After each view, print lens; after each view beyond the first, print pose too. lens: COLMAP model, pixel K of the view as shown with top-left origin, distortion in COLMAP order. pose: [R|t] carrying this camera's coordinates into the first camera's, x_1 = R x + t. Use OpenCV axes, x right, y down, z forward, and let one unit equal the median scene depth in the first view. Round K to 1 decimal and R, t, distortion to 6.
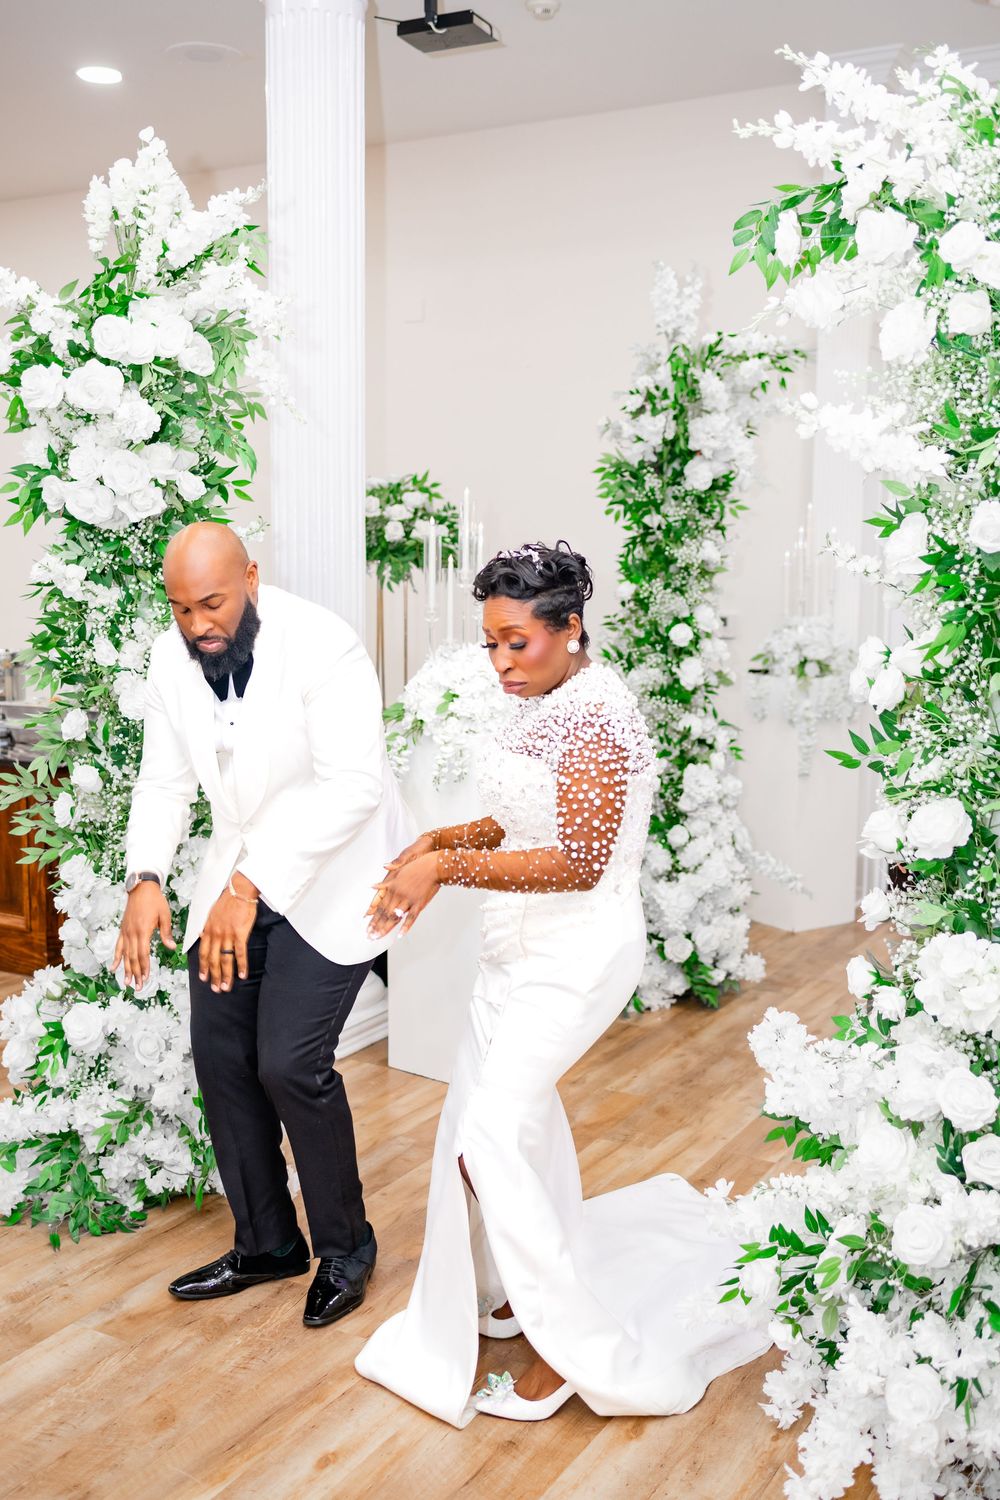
lens RADIAL K [[1559.9, 0, 502.5], [0, 1559.9, 721.5], [0, 0, 1]] dist [-0.027037, -0.001267]
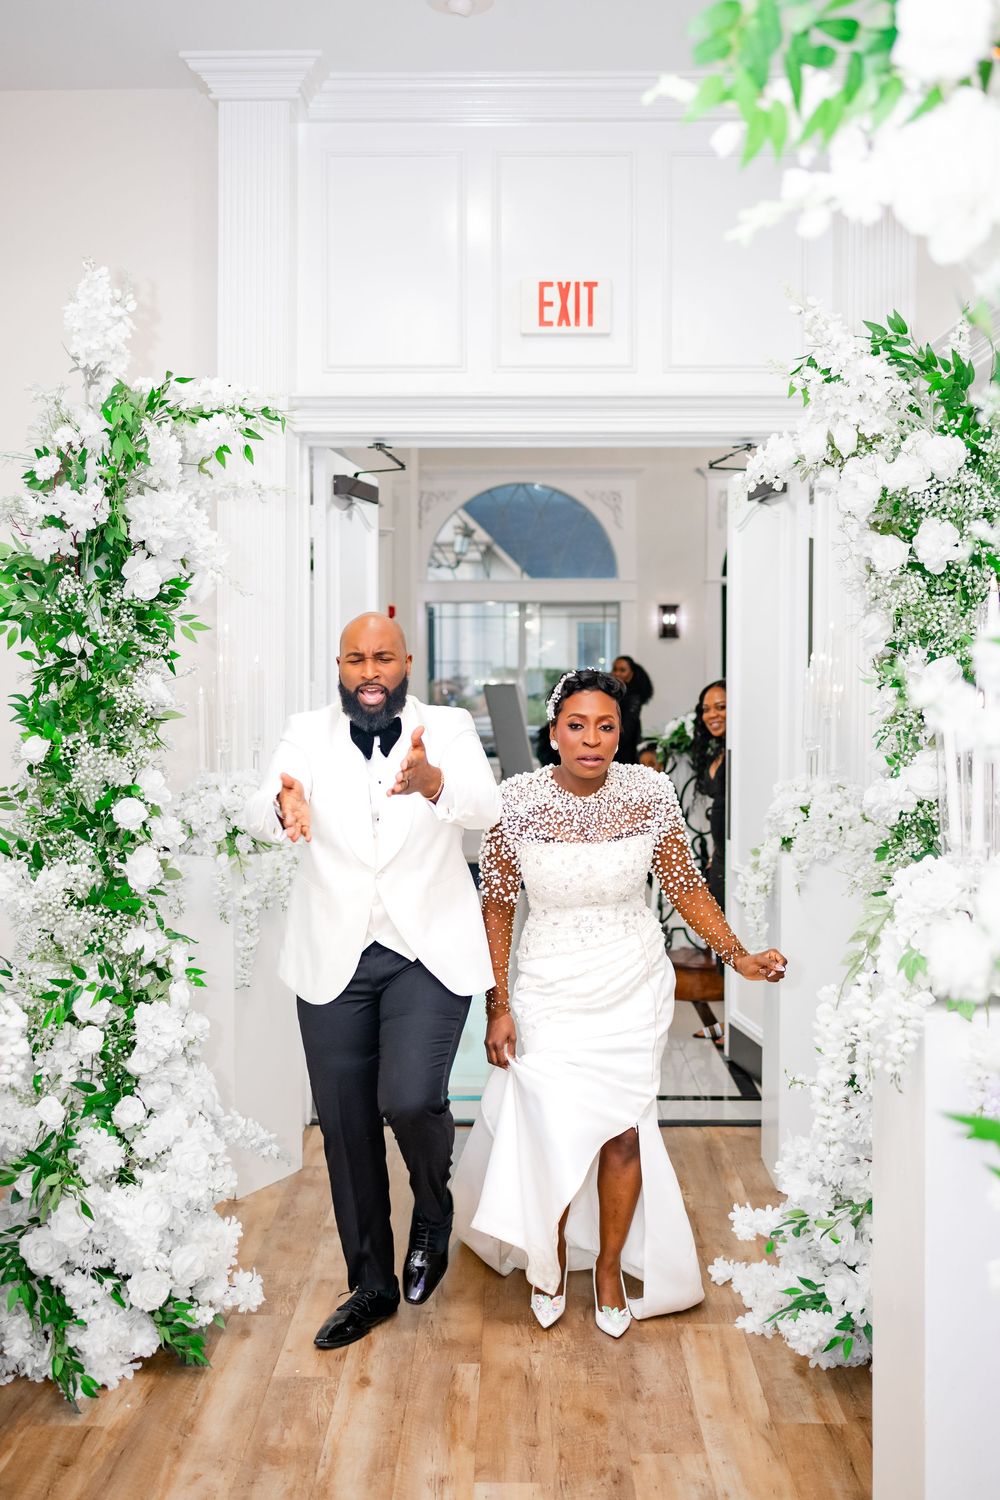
lens RADIAL K [[1600.9, 0, 484.3], [0, 1600.9, 744.9], [0, 0, 1]] dist [-0.020241, 0.007294]
pose [[0.880374, -0.025971, 0.473569, -0.075004], [0.058795, 0.996774, -0.054638, -0.037972], [-0.470622, 0.075946, 0.879061, 0.316474]]
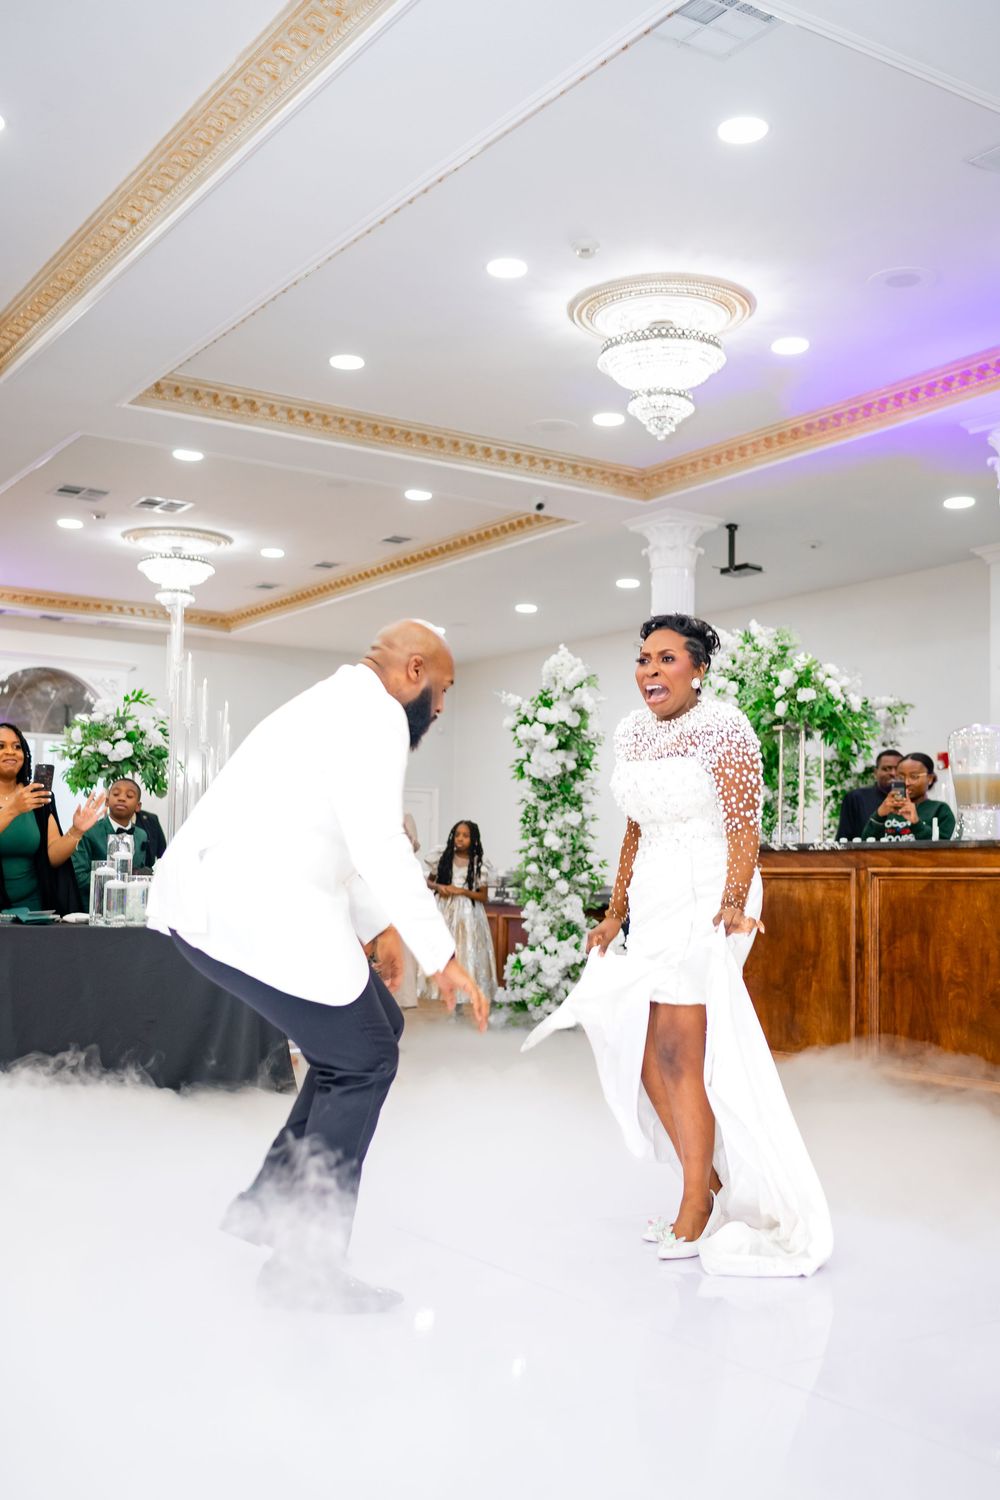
lens RADIAL K [[1559.9, 0, 502.5], [0, 1559.9, 721.5], [0, 0, 1]] dist [-0.027037, -0.001267]
pose [[0.888764, -0.032944, -0.457180, 0.645305], [-0.067349, 0.977202, -0.201344, 0.229478], [0.453390, 0.209738, 0.866283, -1.000916]]
